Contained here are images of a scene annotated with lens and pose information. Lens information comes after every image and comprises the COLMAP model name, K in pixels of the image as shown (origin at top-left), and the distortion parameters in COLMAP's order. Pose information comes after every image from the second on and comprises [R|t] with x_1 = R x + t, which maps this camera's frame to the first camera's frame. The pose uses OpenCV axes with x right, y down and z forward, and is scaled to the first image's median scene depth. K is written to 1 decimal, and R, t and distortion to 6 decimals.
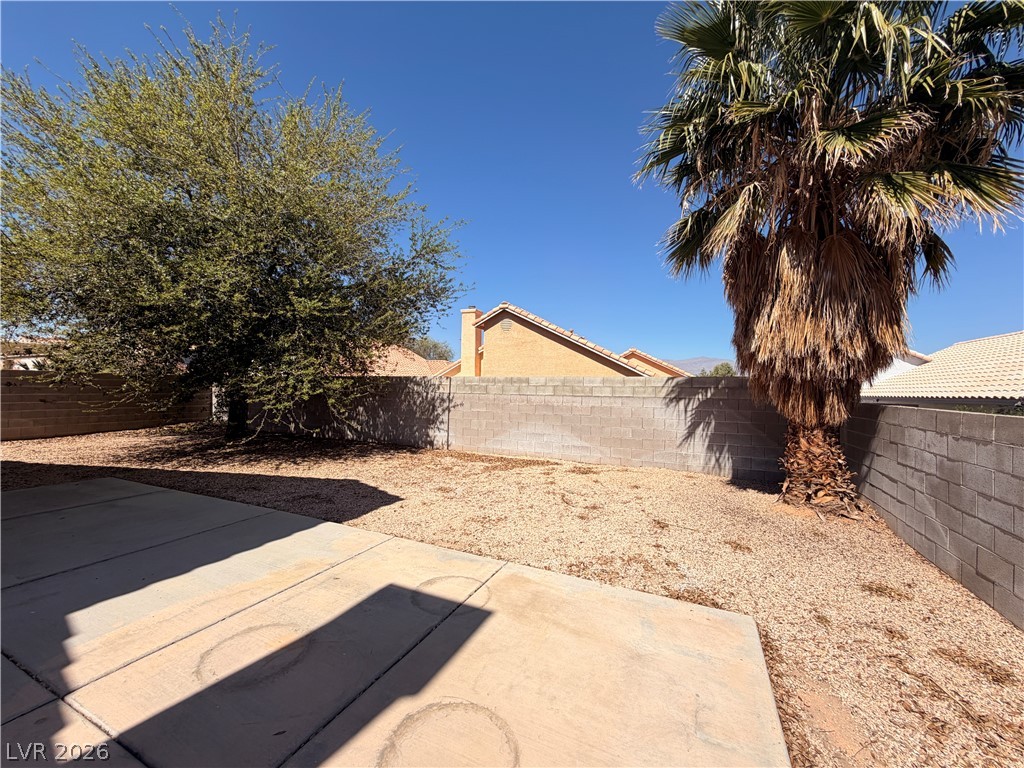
lens RADIAL K [[409.1, 0, 507.2], [0, 409.1, 383.1], [0, 0, 1]] dist [0.000946, -0.000256]
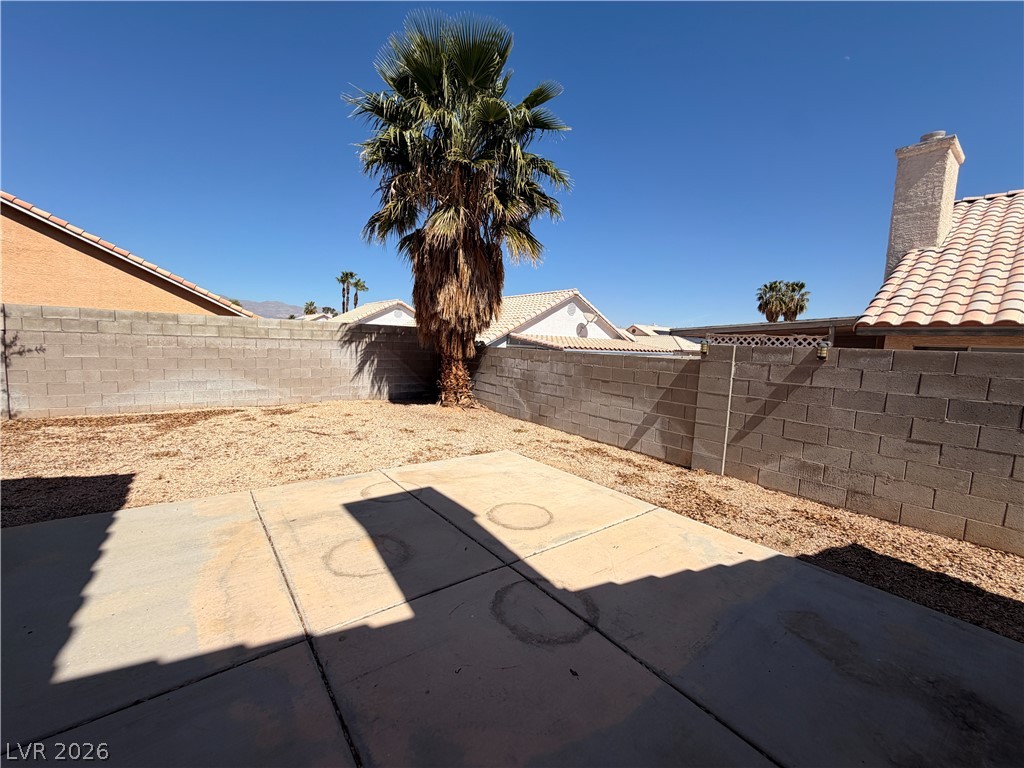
lens RADIAL K [[409.1, 0, 507.2], [0, 409.1, 383.1], [0, 0, 1]] dist [0.000946, -0.000256]
pose [[0.453357, -0.087353, 0.887038, -0.691289], [-0.043610, 0.991820, 0.119961, -0.007626], [-0.890261, -0.093069, 0.445840, 0.061762]]
